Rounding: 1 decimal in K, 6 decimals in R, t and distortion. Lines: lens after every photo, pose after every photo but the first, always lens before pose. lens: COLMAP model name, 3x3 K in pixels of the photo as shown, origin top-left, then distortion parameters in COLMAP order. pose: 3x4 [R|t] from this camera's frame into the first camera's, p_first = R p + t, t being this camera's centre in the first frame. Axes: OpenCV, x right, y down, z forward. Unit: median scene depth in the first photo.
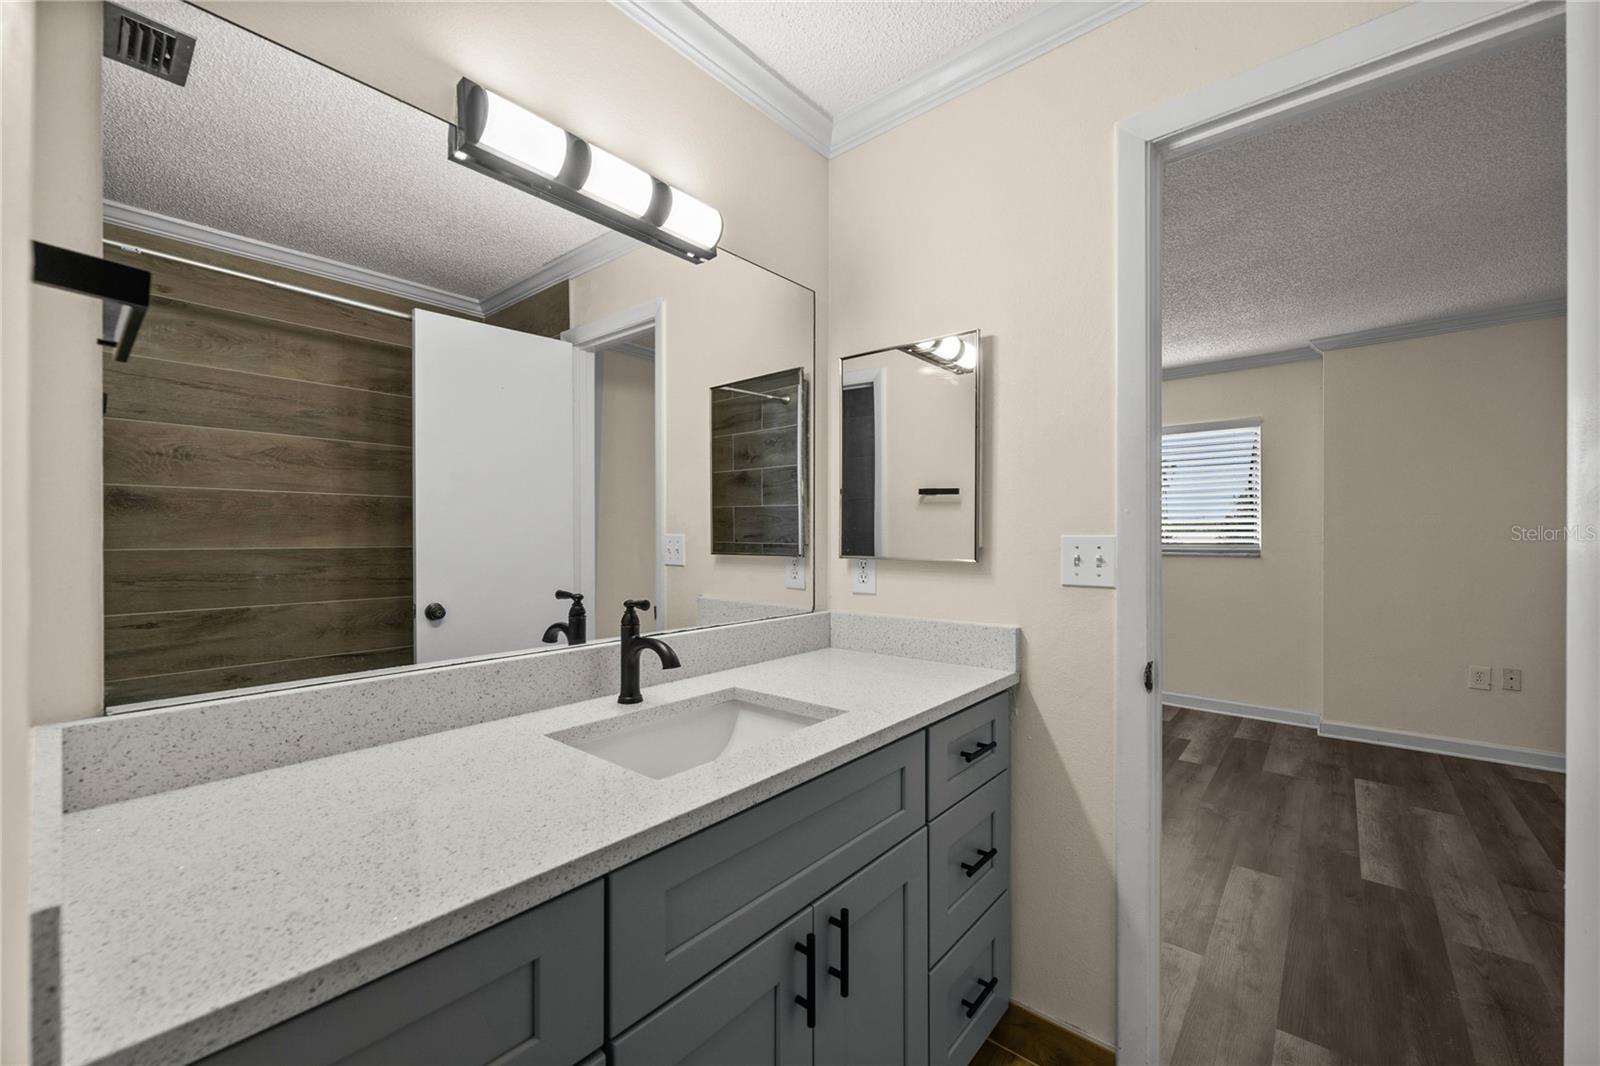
lens RADIAL K [[634.7, 0, 796.9], [0, 634.7, 536.7], [0, 0, 1]] dist [-0.001799, -0.000306]
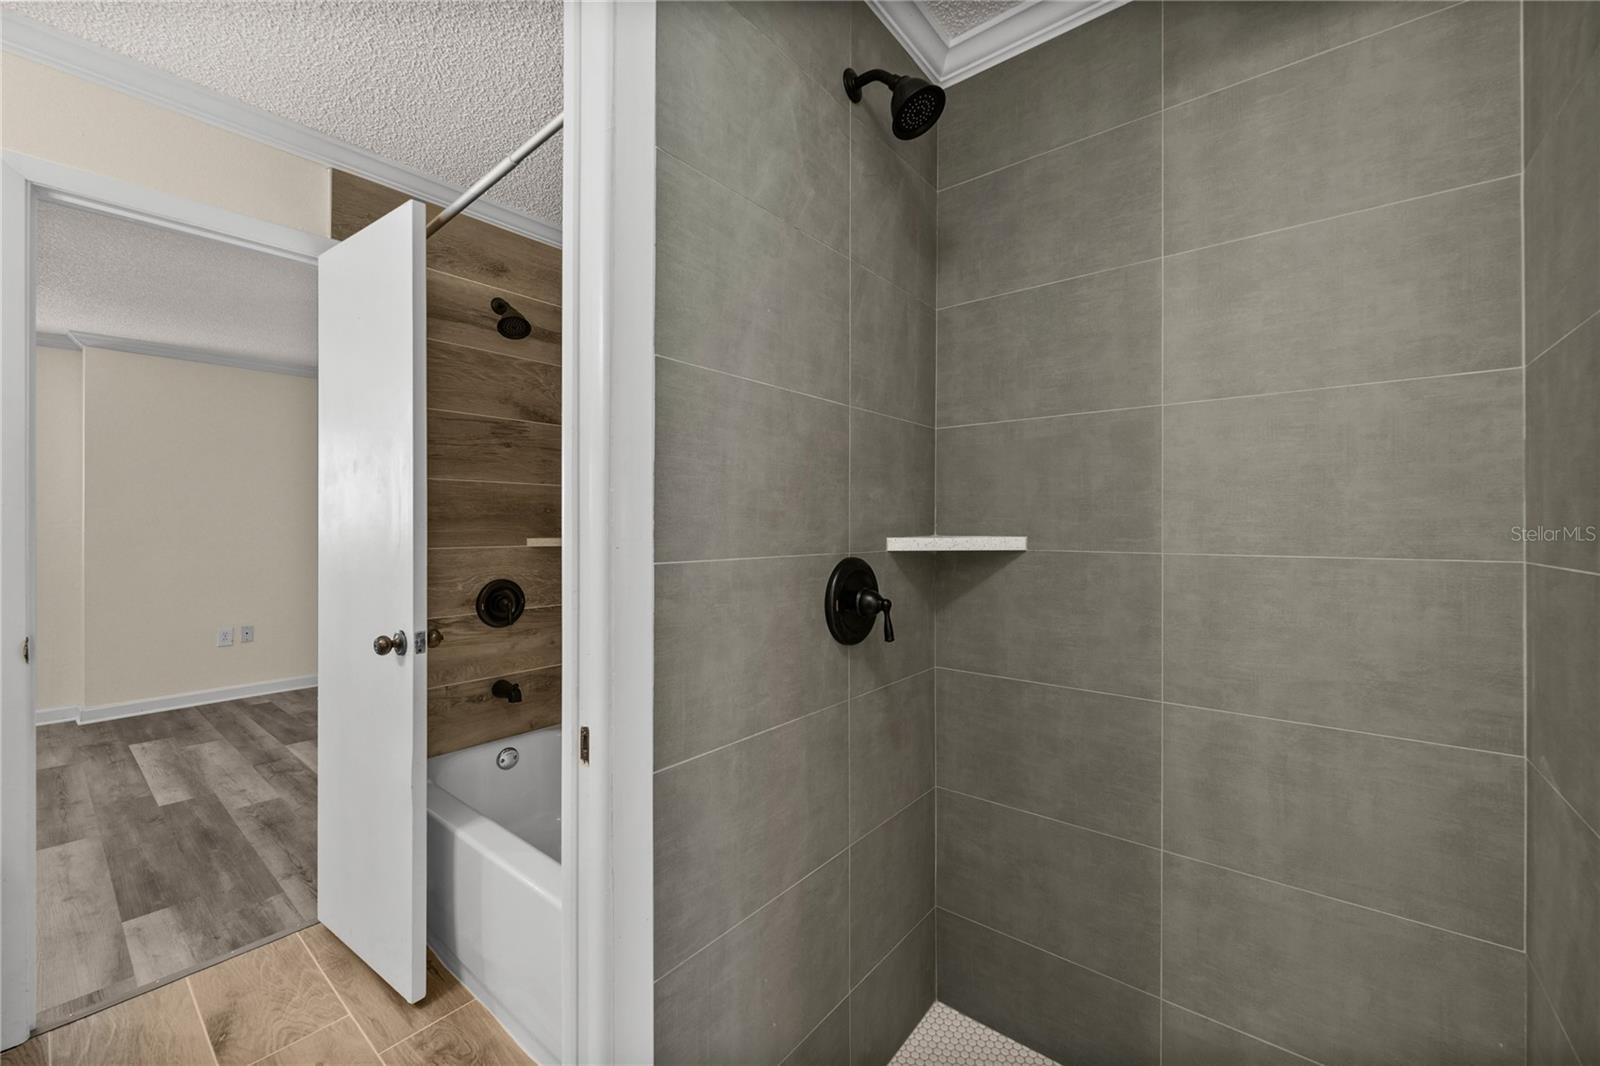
lens RADIAL K [[634.7, 0, 801.4], [0, 634.7, 526.6], [0, 0, 1]] dist [-0.001799, -0.000306]
pose [[-0.024260, 0.001205, 0.999705, -0.356103], [0.001697, 0.999998, -0.001165, 0.001966], [-0.999704, 0.001668, -0.024262, -0.210107]]
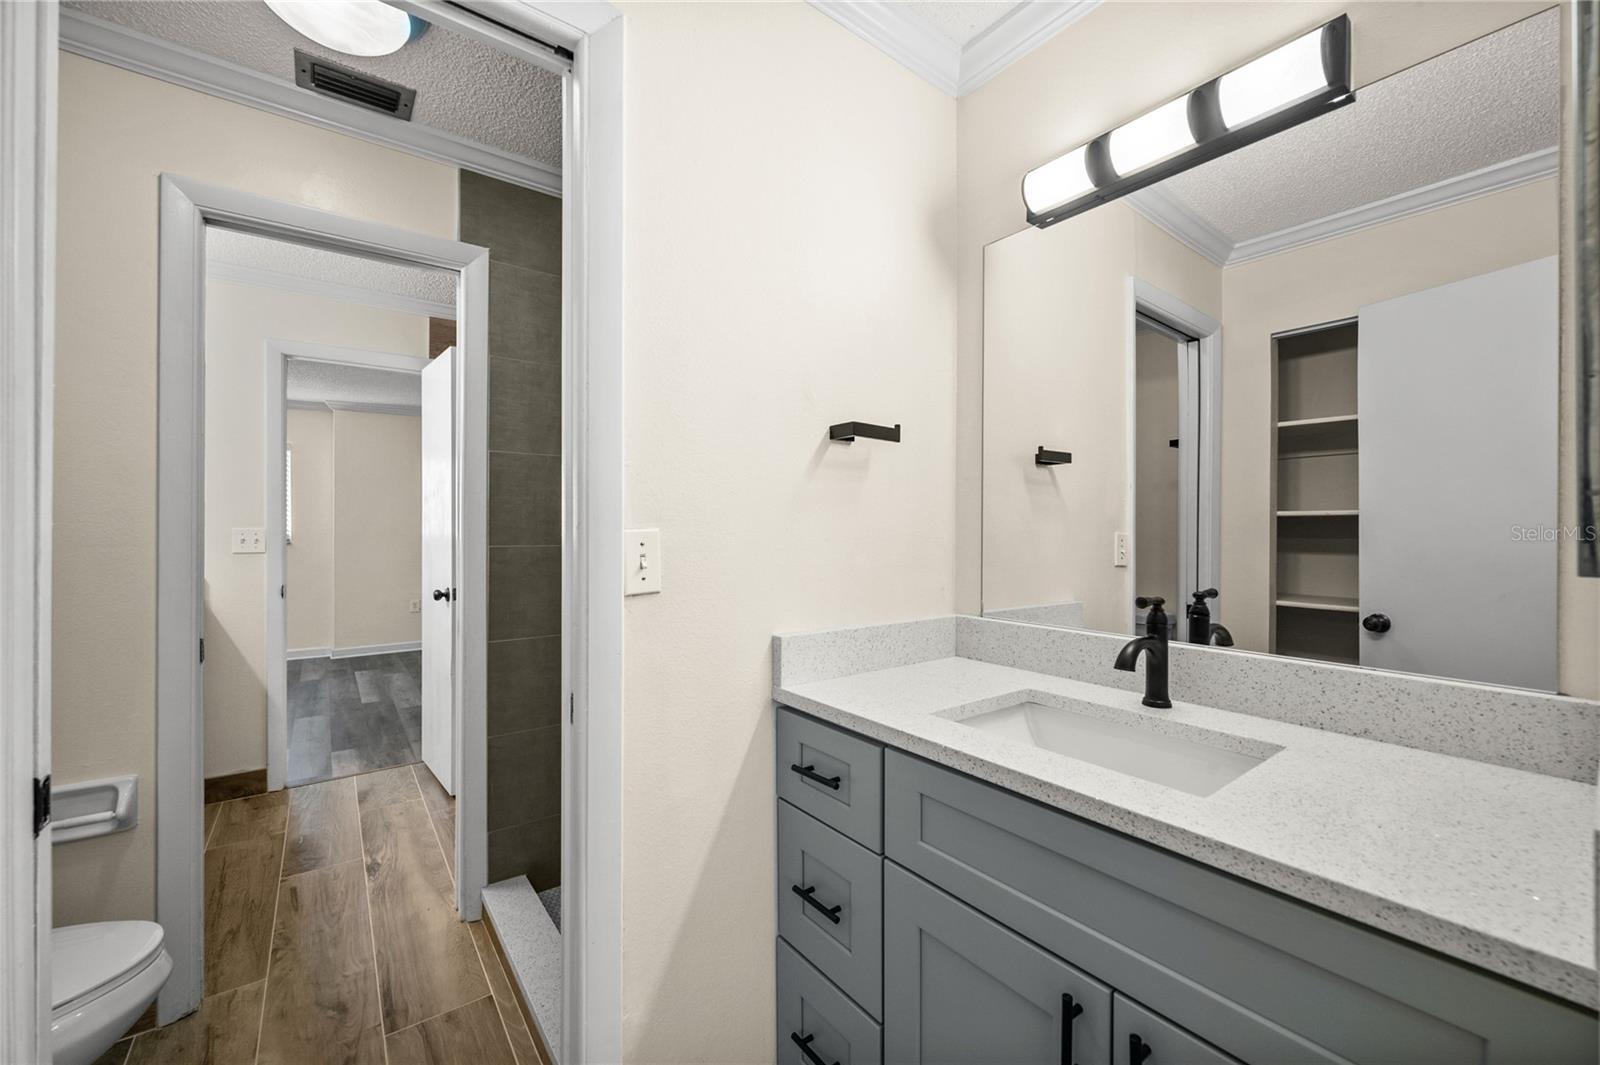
lens RADIAL K [[639.4, 0, 797.6], [0, 639.4, 532.1], [0, 0, 1]] dist [0.001251, 0.000134]
pose [[0.223924, -0.003984, 0.974598, -0.718593], [-0.000020, 0.999992, 0.004092, 0.001344], [-0.974607, -0.000935, 0.223922, -0.741008]]
